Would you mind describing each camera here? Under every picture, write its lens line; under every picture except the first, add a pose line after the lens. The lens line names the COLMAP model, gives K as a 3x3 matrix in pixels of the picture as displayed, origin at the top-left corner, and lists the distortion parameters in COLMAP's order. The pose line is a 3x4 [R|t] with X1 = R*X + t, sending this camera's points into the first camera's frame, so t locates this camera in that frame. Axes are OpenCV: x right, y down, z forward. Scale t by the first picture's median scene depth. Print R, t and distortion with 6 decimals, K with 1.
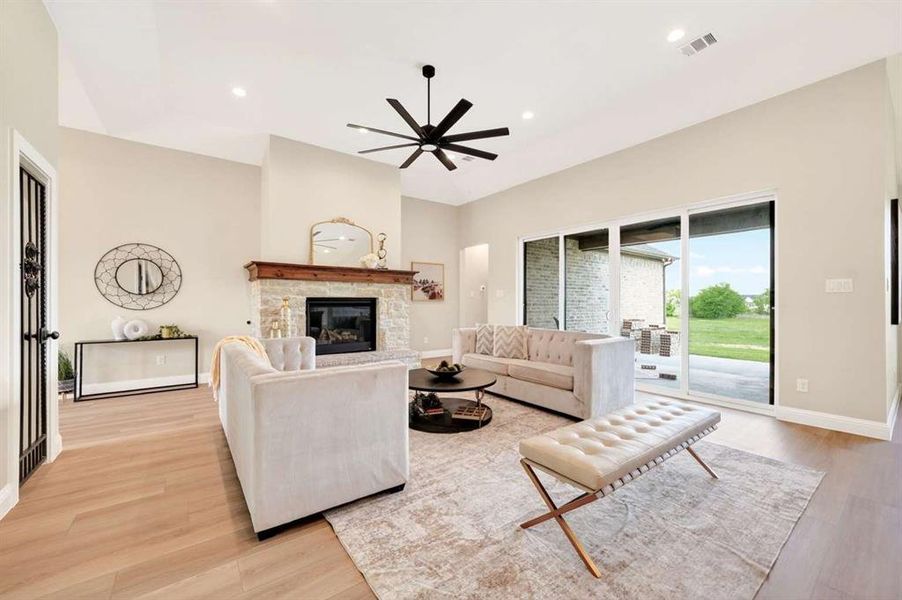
lens RADIAL K [[355.1, 0, 446.6], [0, 355.1, 301.1], [0, 0, 1]] dist [-0.001880, 0.000233]
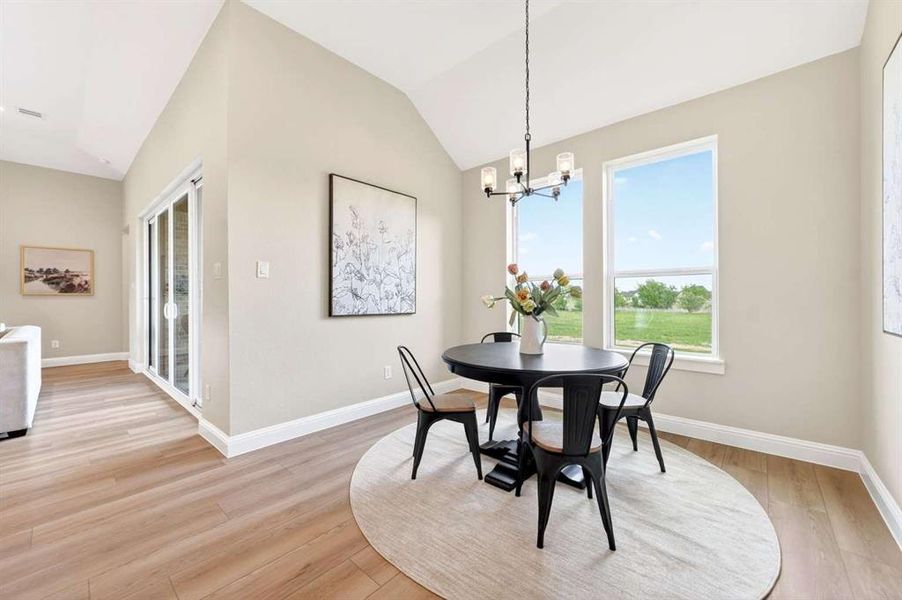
lens RADIAL K [[353.6, 0, 453.2], [0, 353.6, 298.0], [0, 0, 1]] dist [-0.001795, 0.000367]
pose [[0.977824, -0.004557, 0.209380, 0.958057], [0.004389, 0.999990, 0.001263, 0.013202], [-0.209384, -0.000316, 0.977833, 0.051242]]
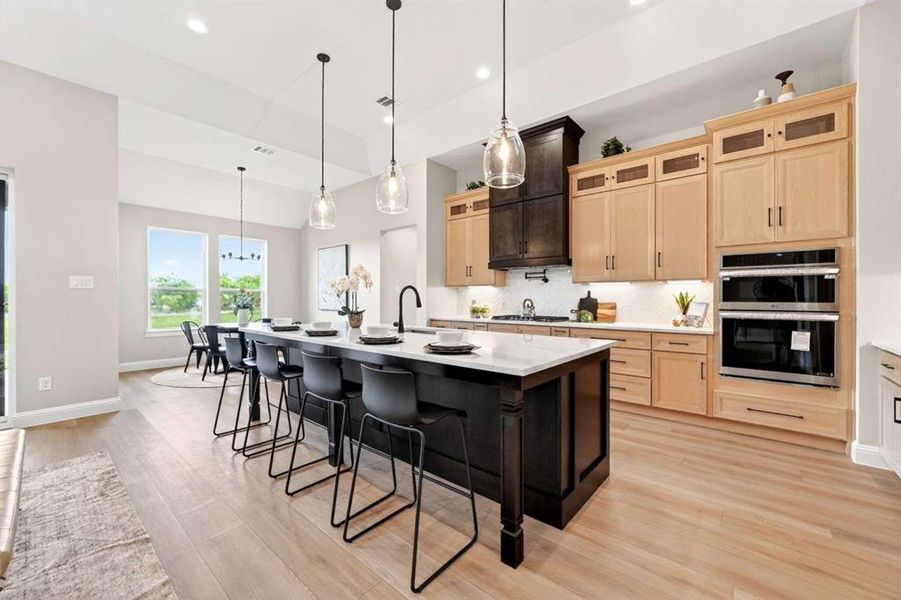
lens RADIAL K [[356.1, 0, 450.5], [0, 356.1, 300.0], [0, 0, 1]] dist [-0.008207, 0.000051]
pose [[-0.227827, -0.006864, 0.973677, -0.126404], [-0.003385, 0.999975, 0.006257, -0.000948], [-0.973696, -0.001870, -0.227844, 0.096825]]
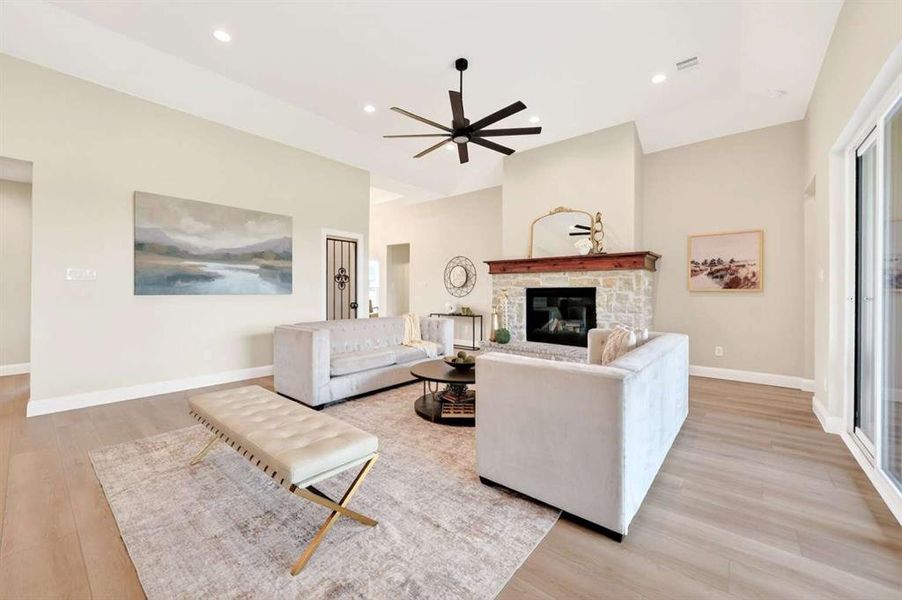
lens RADIAL K [[355.0, 0, 447.1], [0, 355.0, 294.6], [0, 0, 1]] dist [-0.005155, 0.000168]
pose [[0.236303, 0.006096, -0.971660, 0.672450], [-0.001931, 0.999981, 0.005804, 0.003906], [0.971677, 0.000504, 0.236310, 0.526000]]
